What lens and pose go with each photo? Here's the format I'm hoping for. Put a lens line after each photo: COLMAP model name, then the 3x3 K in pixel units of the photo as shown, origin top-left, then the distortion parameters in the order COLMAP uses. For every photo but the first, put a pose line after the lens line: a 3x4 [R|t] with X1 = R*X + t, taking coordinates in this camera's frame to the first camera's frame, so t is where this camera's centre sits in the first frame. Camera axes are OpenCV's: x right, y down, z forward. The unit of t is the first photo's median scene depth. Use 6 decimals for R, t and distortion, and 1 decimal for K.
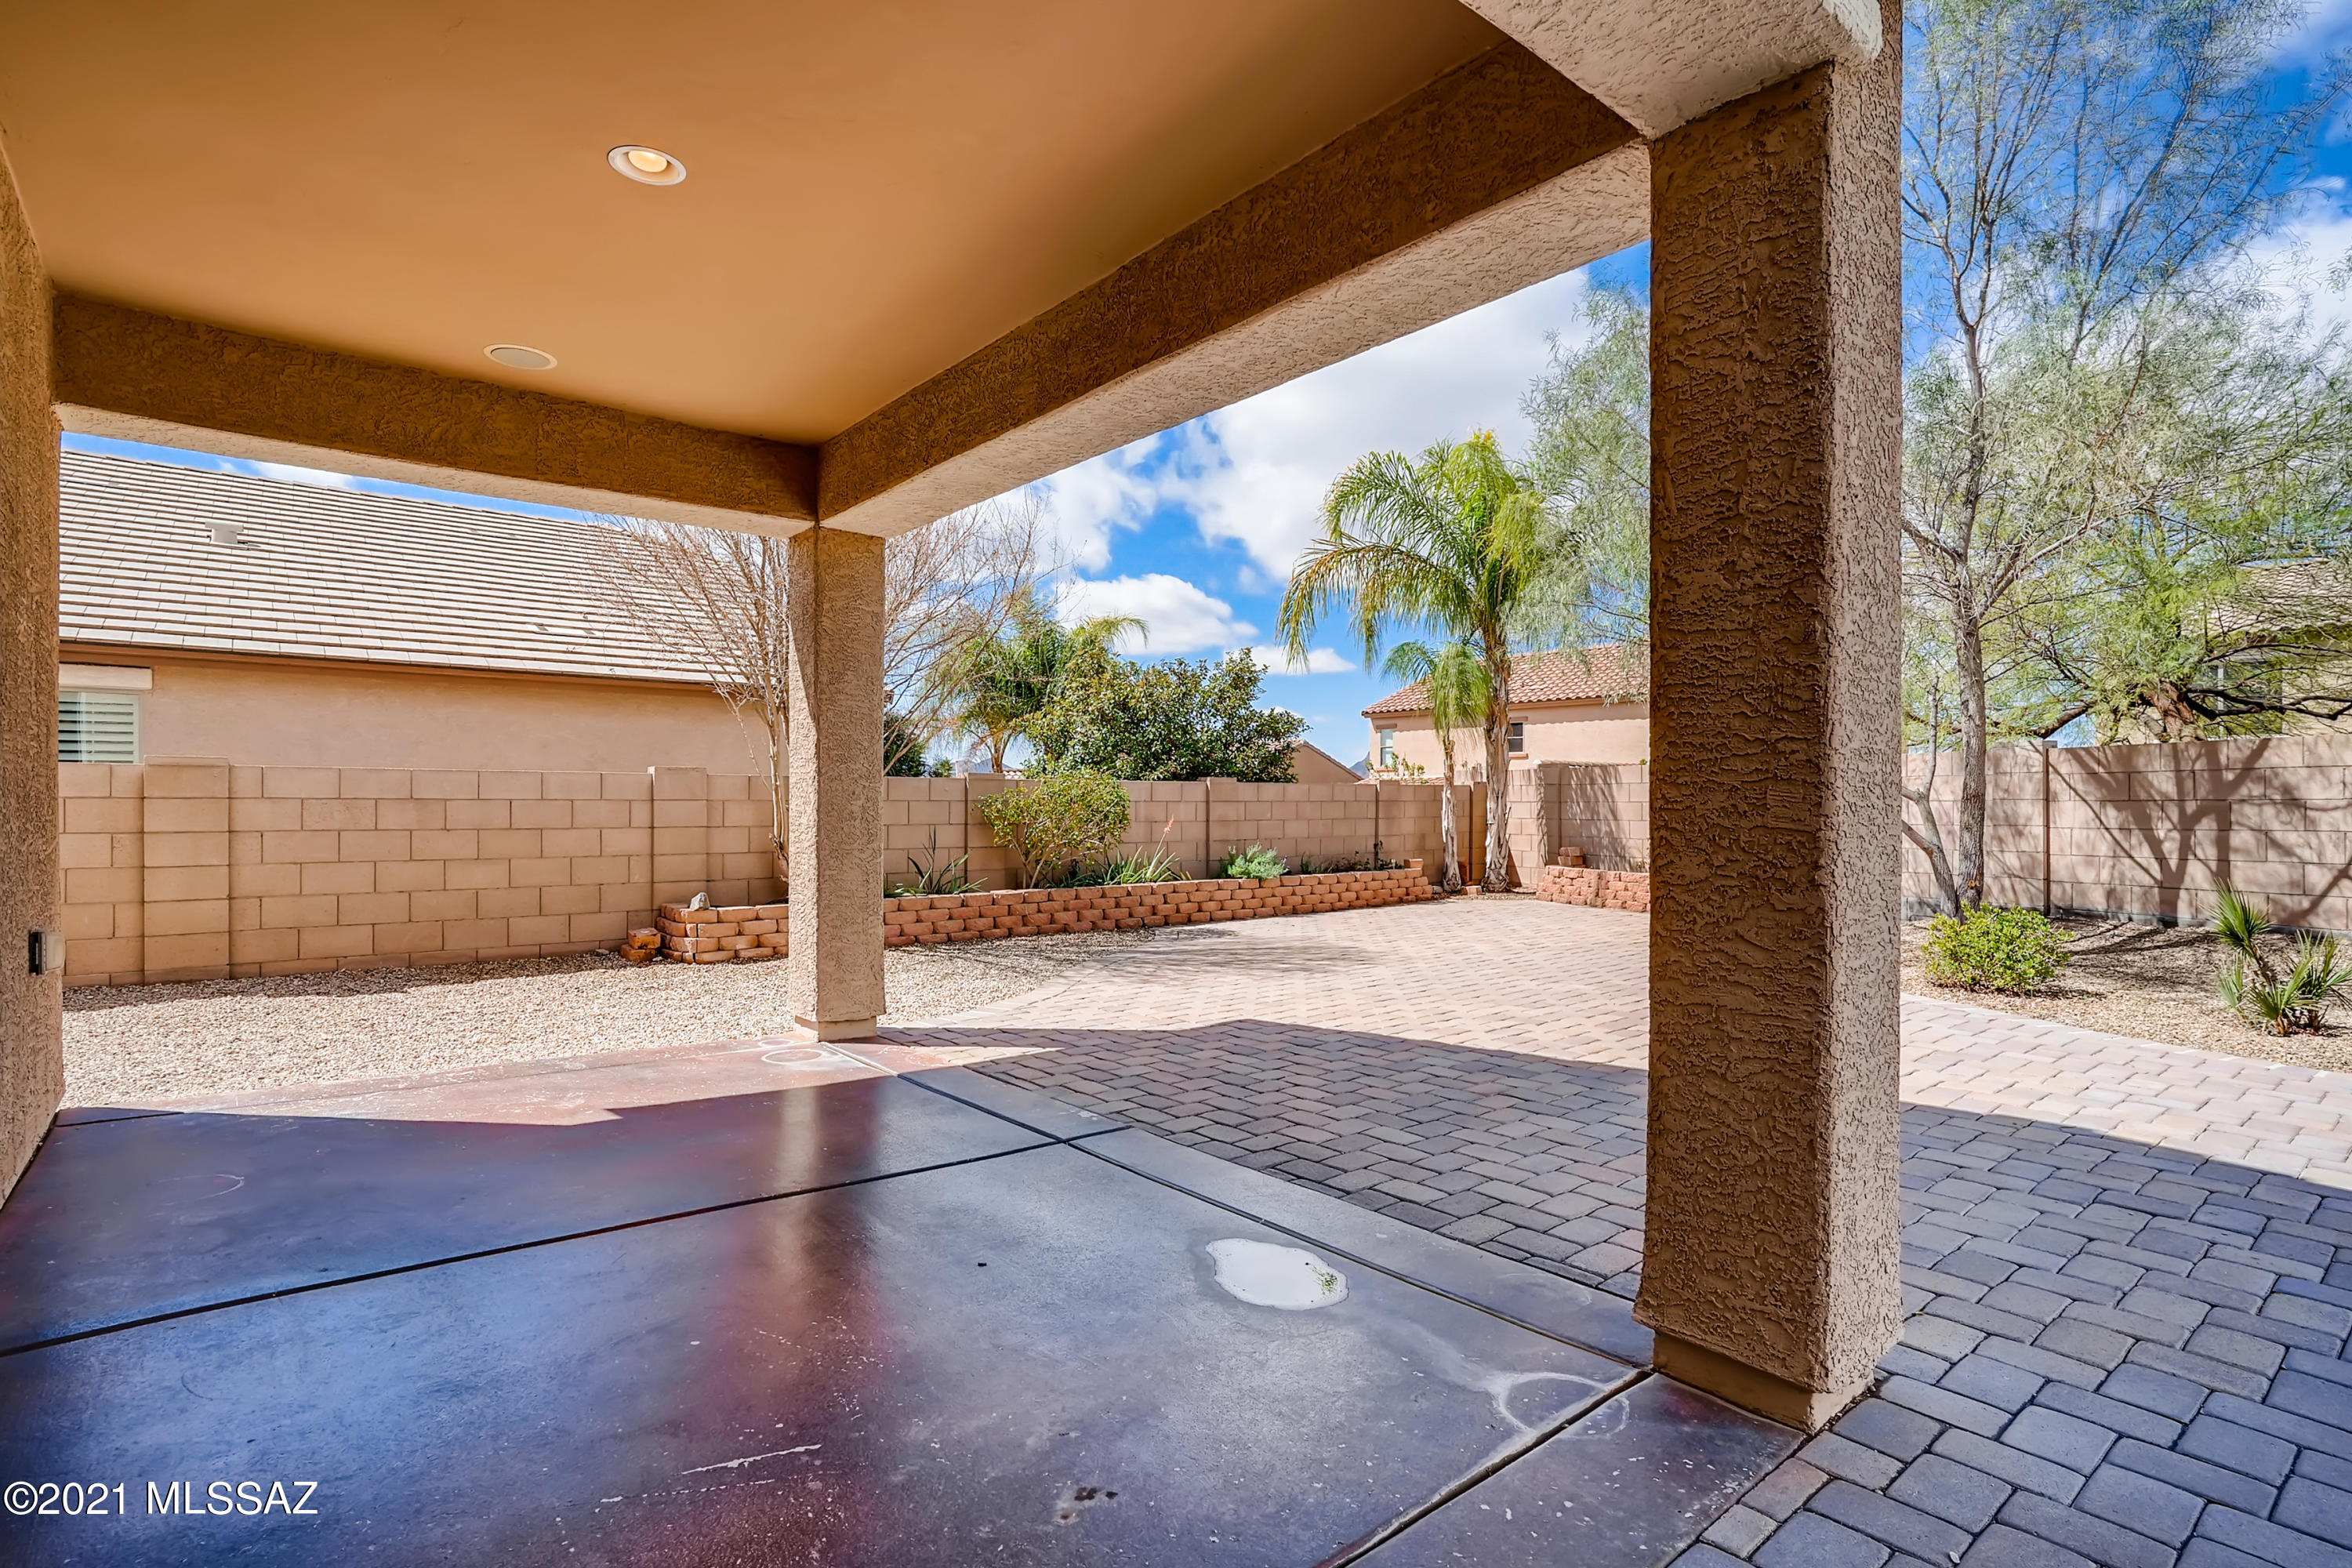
lens RADIAL K [[1150.2, 0, 1186.8], [0, 1150.2, 759.5], [0, 0, 1]] dist [-0.042170, 0.022821]
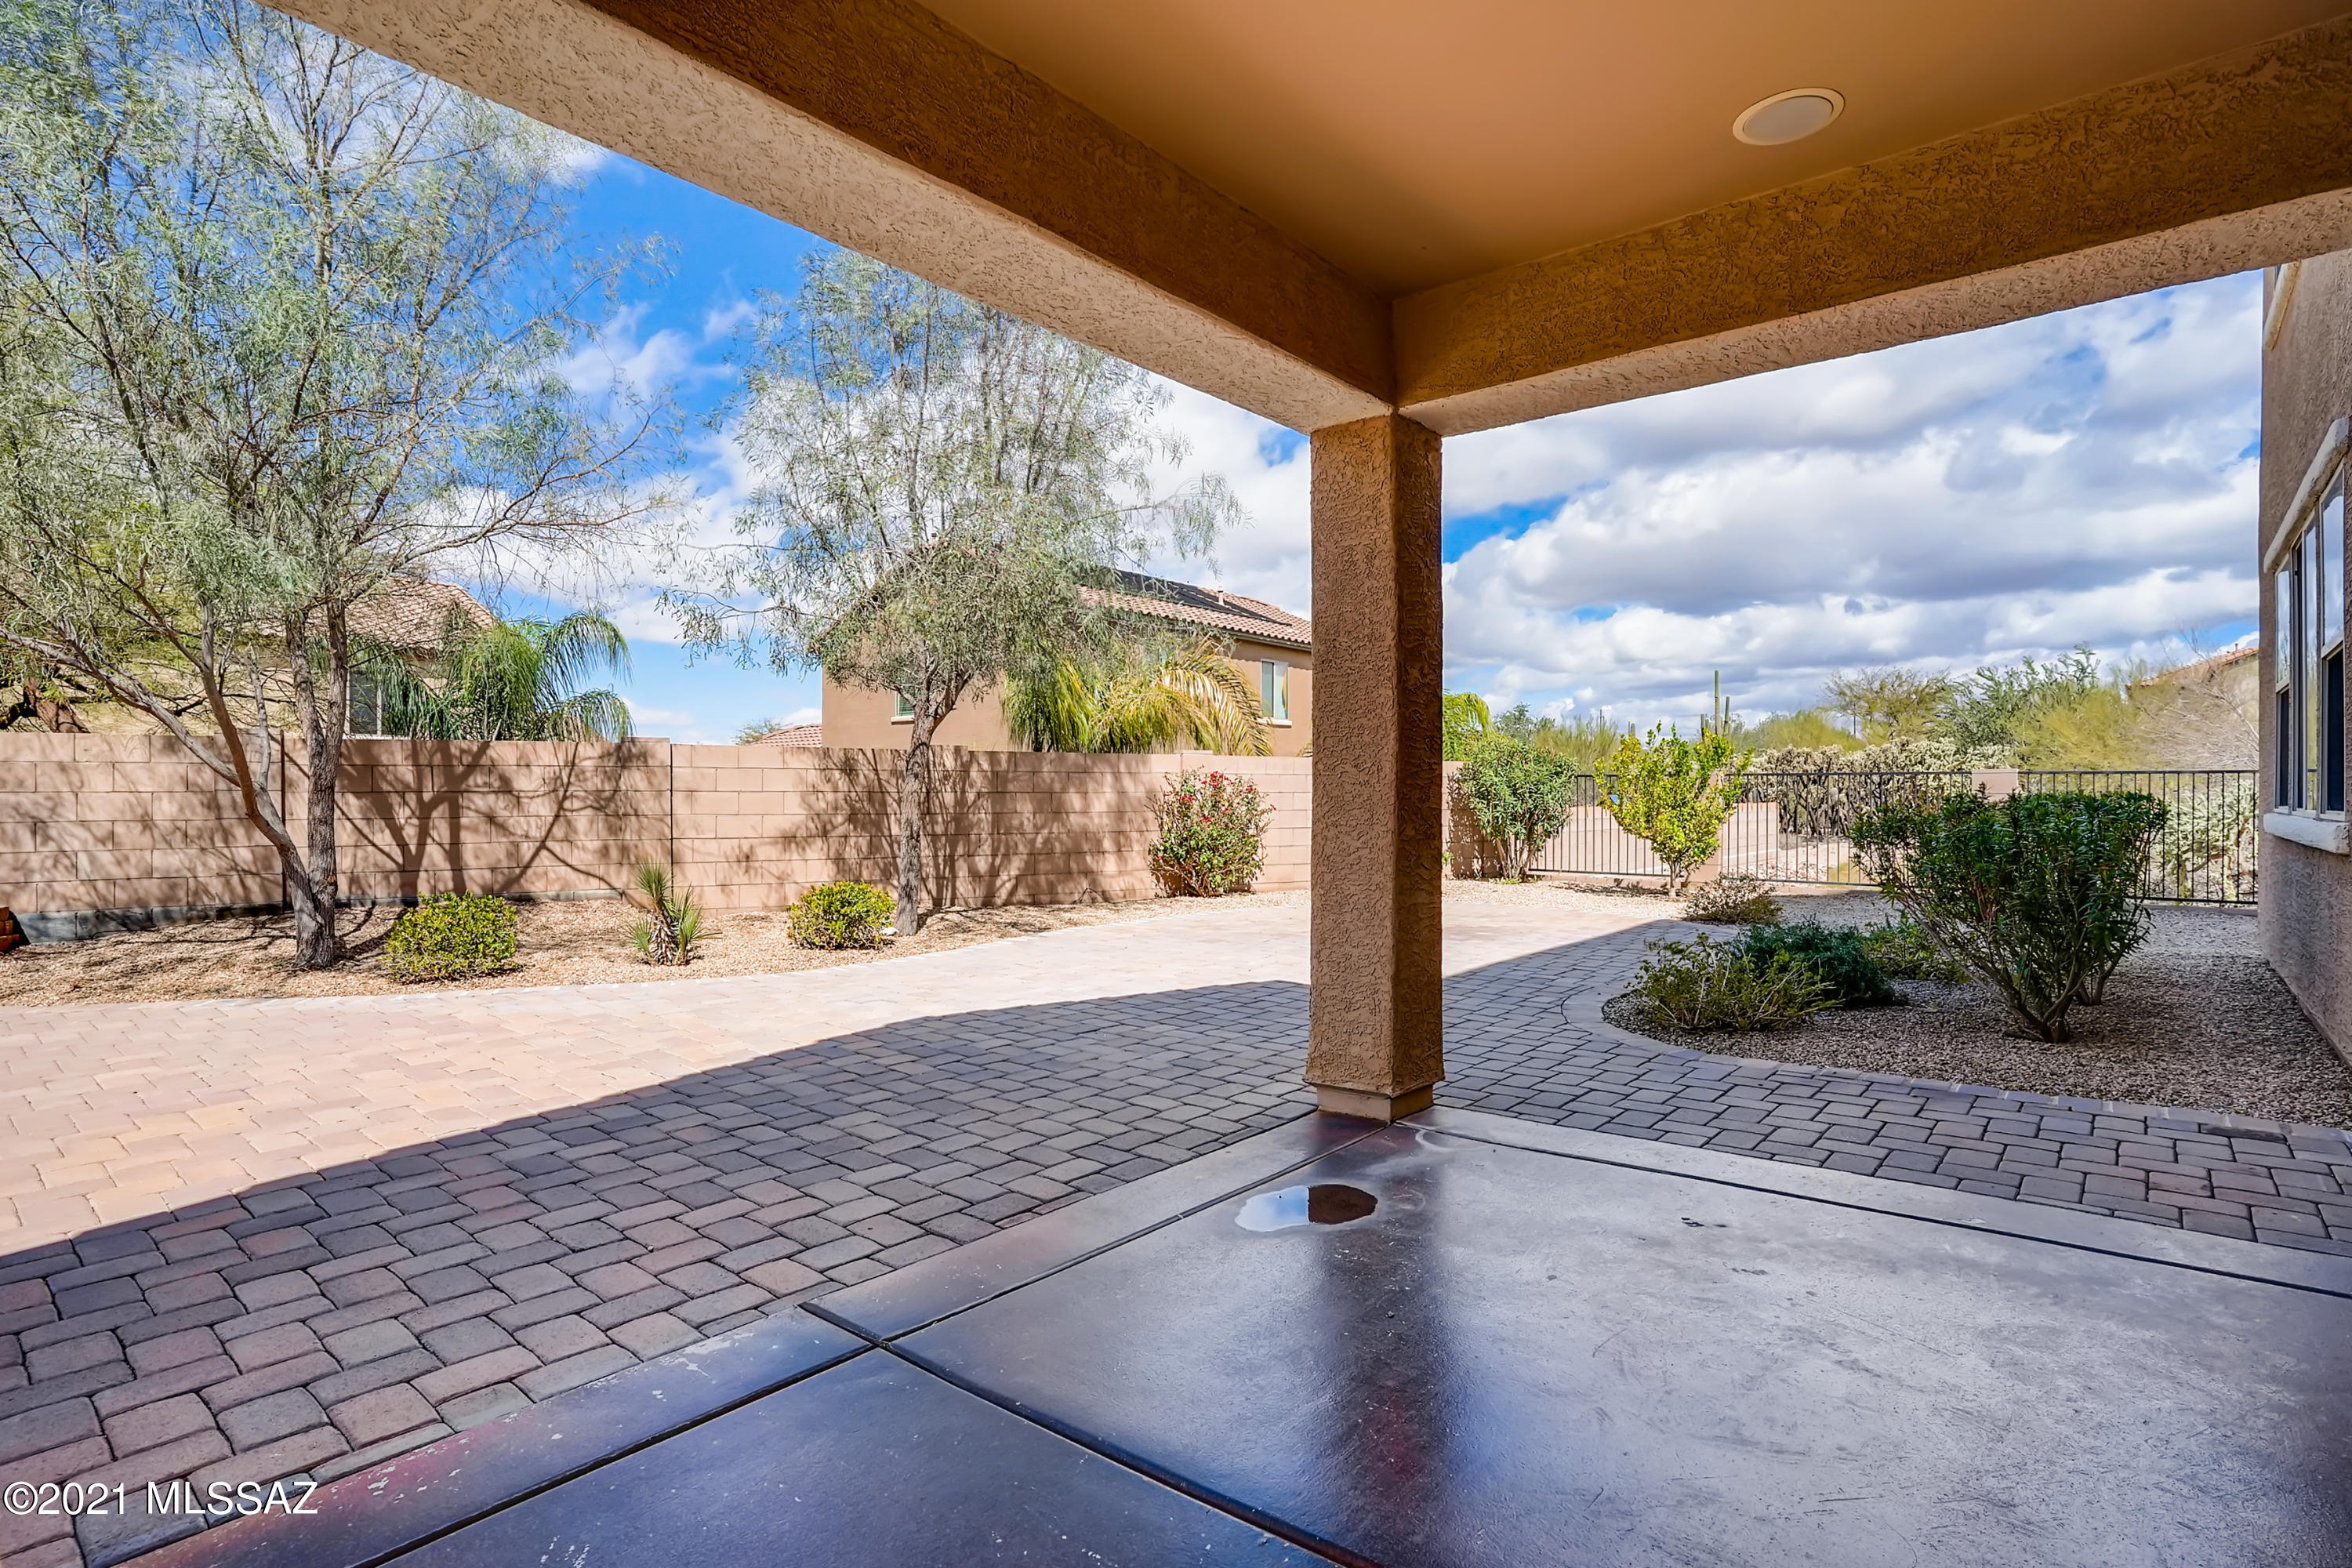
lens RADIAL K [[1150.2, 0, 1186.8], [0, 1150.2, 759.5], [0, 0, 1]] dist [-0.042170, 0.022821]
pose [[-0.155753, 0.024965, 0.987480, -0.589730], [-0.034496, 0.998933, -0.030696, 0.025055], [-0.987193, -0.038845, -0.154726, 0.743992]]
